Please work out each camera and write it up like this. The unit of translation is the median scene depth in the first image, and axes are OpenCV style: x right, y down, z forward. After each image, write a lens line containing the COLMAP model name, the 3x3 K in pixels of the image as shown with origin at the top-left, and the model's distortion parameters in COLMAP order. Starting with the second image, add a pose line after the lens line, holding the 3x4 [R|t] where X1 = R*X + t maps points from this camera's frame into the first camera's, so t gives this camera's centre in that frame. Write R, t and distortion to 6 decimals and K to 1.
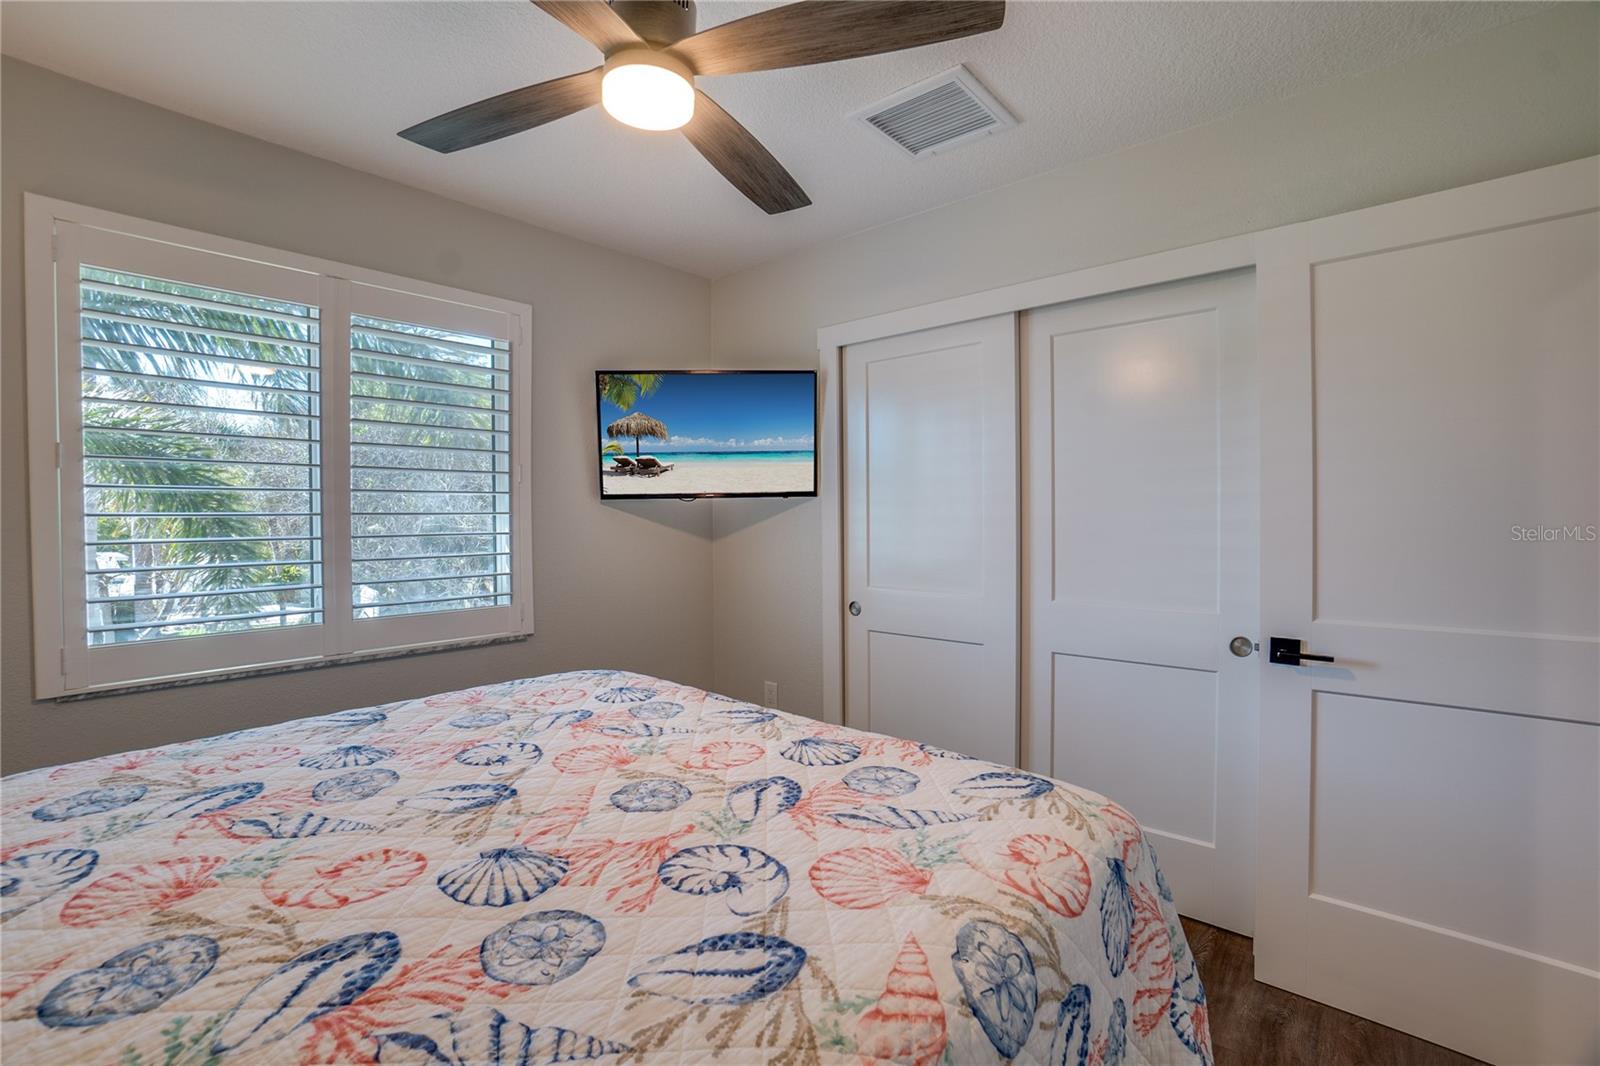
lens RADIAL K [[706.4, 0, 791.7], [0, 706.4, 525.8], [0, 0, 1]] dist [-0.063205, 0.021981]
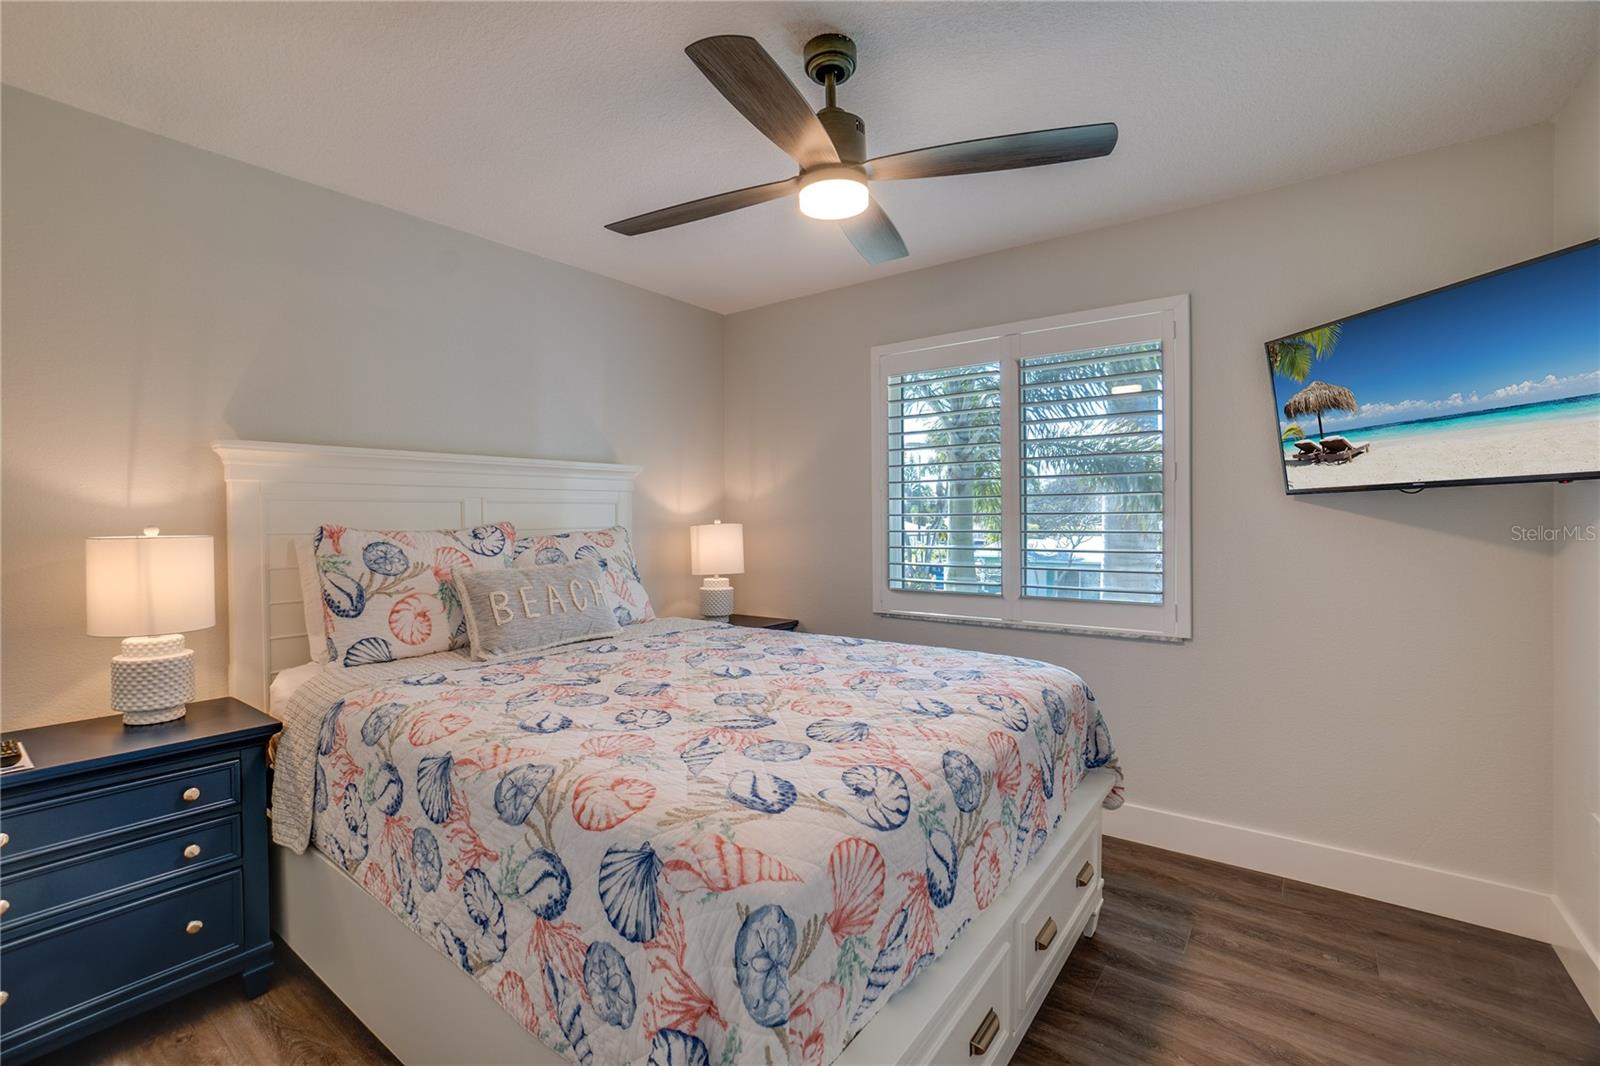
lens RADIAL K [[692.5, 0, 797.0], [0, 692.5, 564.6], [0, 0, 1]] dist [-0.018226, -0.000054]
pose [[0.071783, 0.070353, -0.994936, 0.502523], [-0.006191, 0.997522, 0.070089, -0.010226], [0.997401, 0.001129, 0.072040, 0.381057]]
